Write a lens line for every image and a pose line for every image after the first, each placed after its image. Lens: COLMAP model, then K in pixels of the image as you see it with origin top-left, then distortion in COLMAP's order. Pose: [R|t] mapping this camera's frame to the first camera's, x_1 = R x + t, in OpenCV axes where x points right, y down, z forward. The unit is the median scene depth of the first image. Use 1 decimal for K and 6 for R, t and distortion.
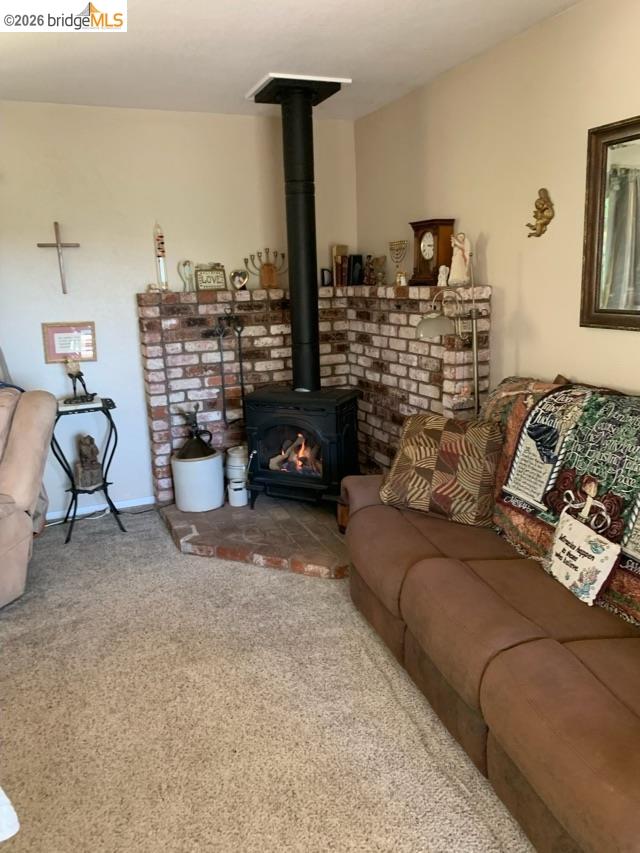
lens RADIAL K [[658.9, 0, 319.8], [0, 658.9, 388.1], [0, 0, 1]] dist [0.049914, -0.004359]
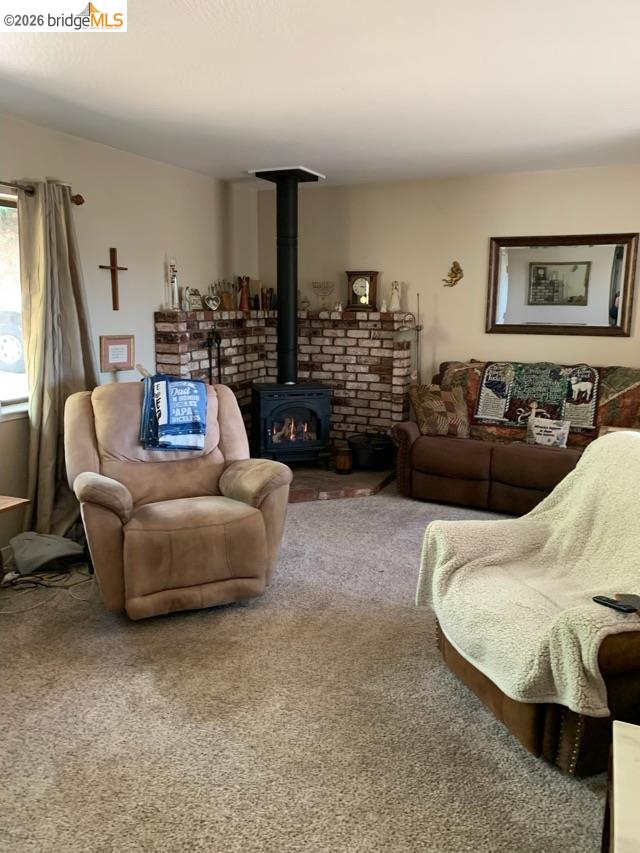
lens RADIAL K [[658.9, 0, 319.8], [0, 658.9, 388.1], [0, 0, 1]] dist [0.049914, -0.004359]
pose [[0.712953, -0.052804, 0.699221, -1.001502], [0.089237, 0.995885, -0.015782, 0.042607], [-0.695511, 0.073649, 0.714731, -0.042735]]
